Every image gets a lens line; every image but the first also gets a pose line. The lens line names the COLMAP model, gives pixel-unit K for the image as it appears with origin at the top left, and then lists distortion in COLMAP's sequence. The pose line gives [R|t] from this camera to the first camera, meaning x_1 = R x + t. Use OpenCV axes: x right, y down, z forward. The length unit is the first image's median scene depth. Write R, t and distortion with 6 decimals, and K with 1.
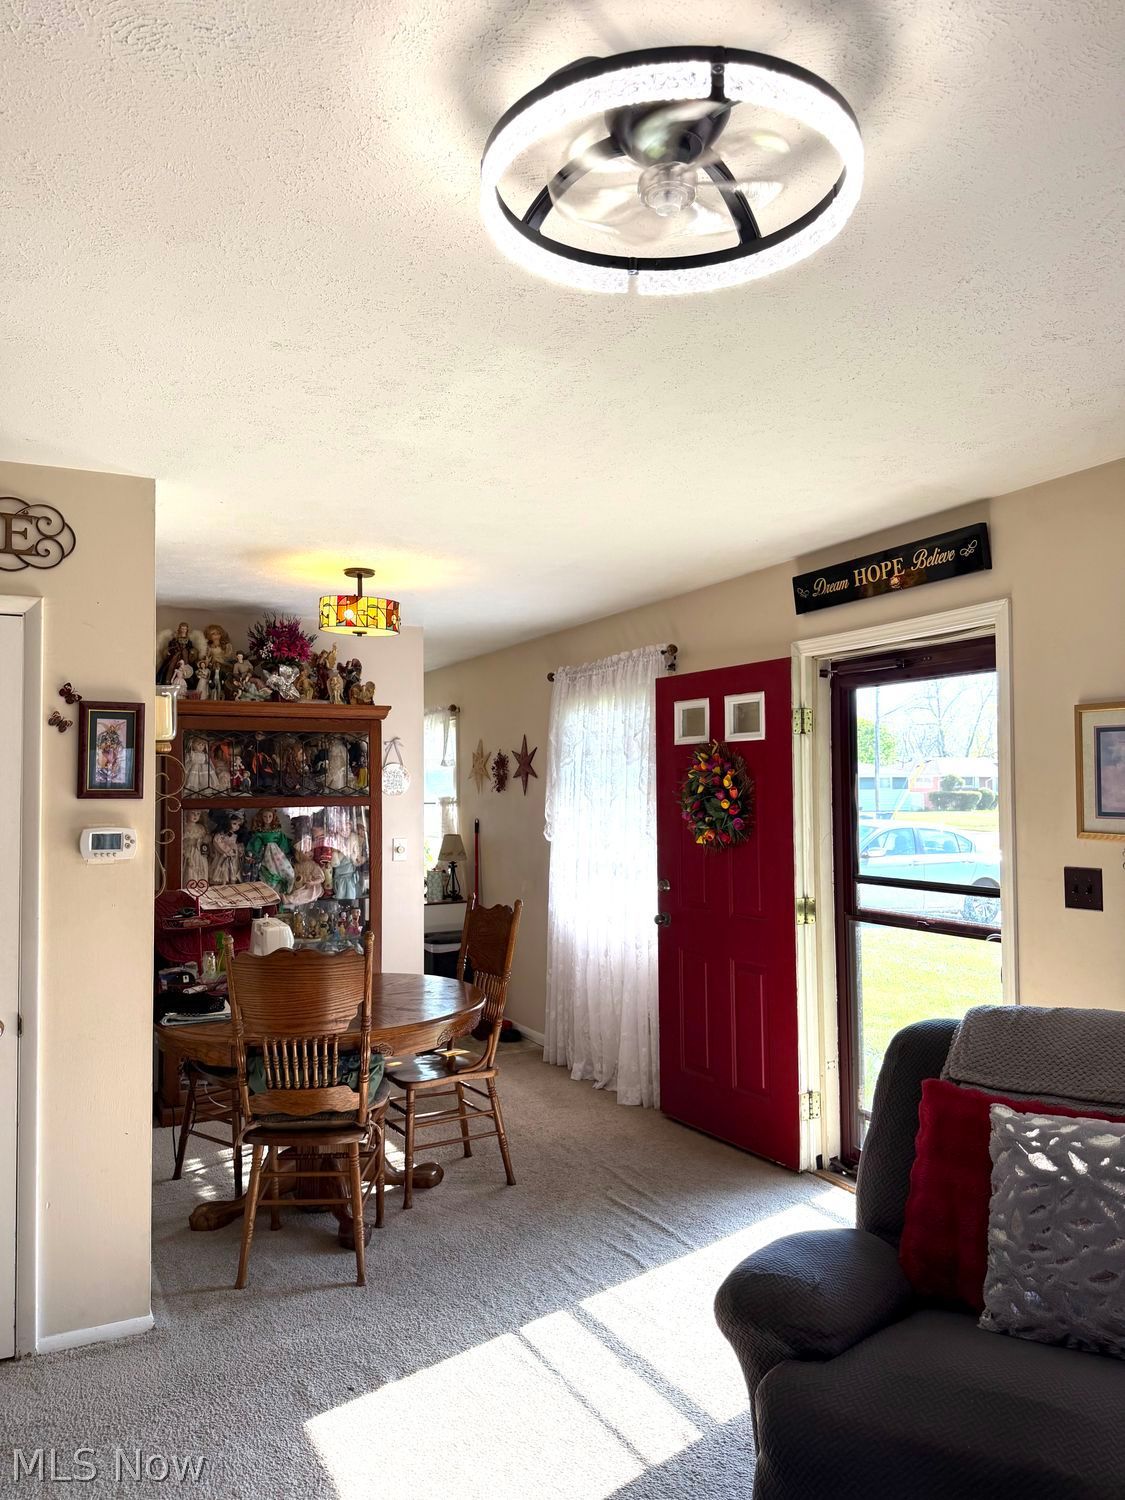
lens RADIAL K [[1059.9, 0, 562.5], [0, 1059.9, 750.0], [0, 0, 1]] dist [-0.001388, -0.004191]
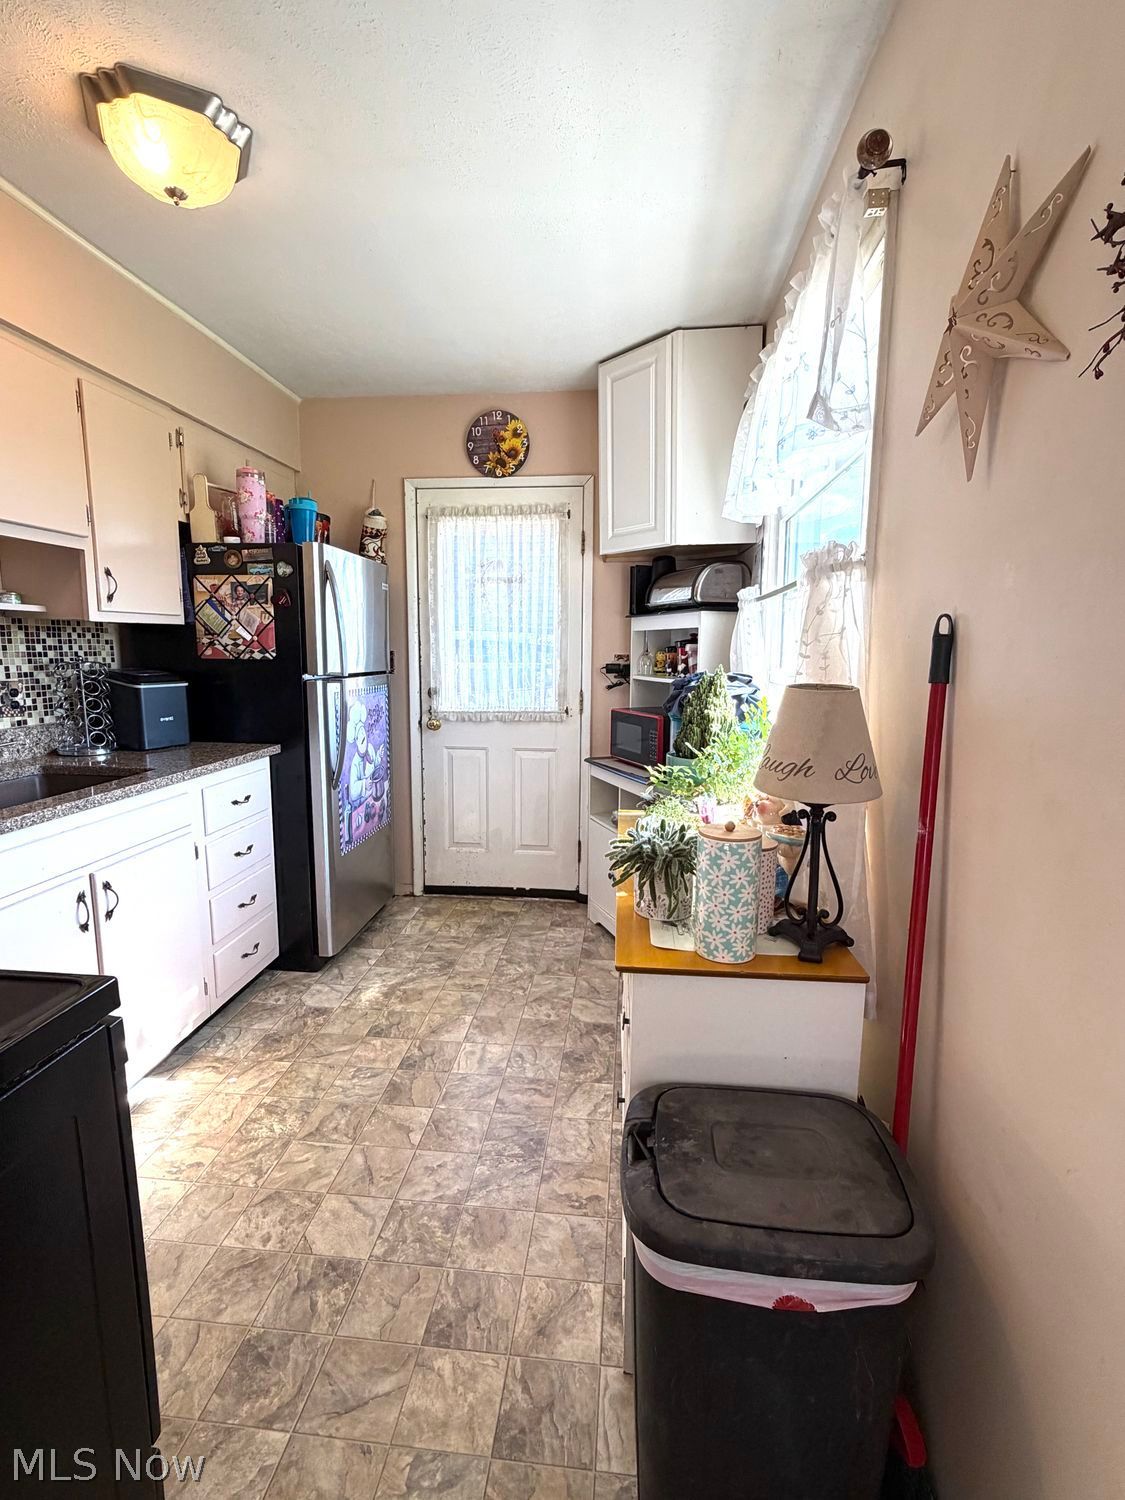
lens RADIAL K [[698.8, 0, 562.5], [0, 698.8, 750.0], [0, 0, 1]] dist [0.000838, 0.000053]
pose [[0.838727, 0.095361, -0.536138, -0.067554], [0.005447, 0.983029, 0.183368, 0.064879], [0.544525, -0.156716, 0.823974, 0.836984]]
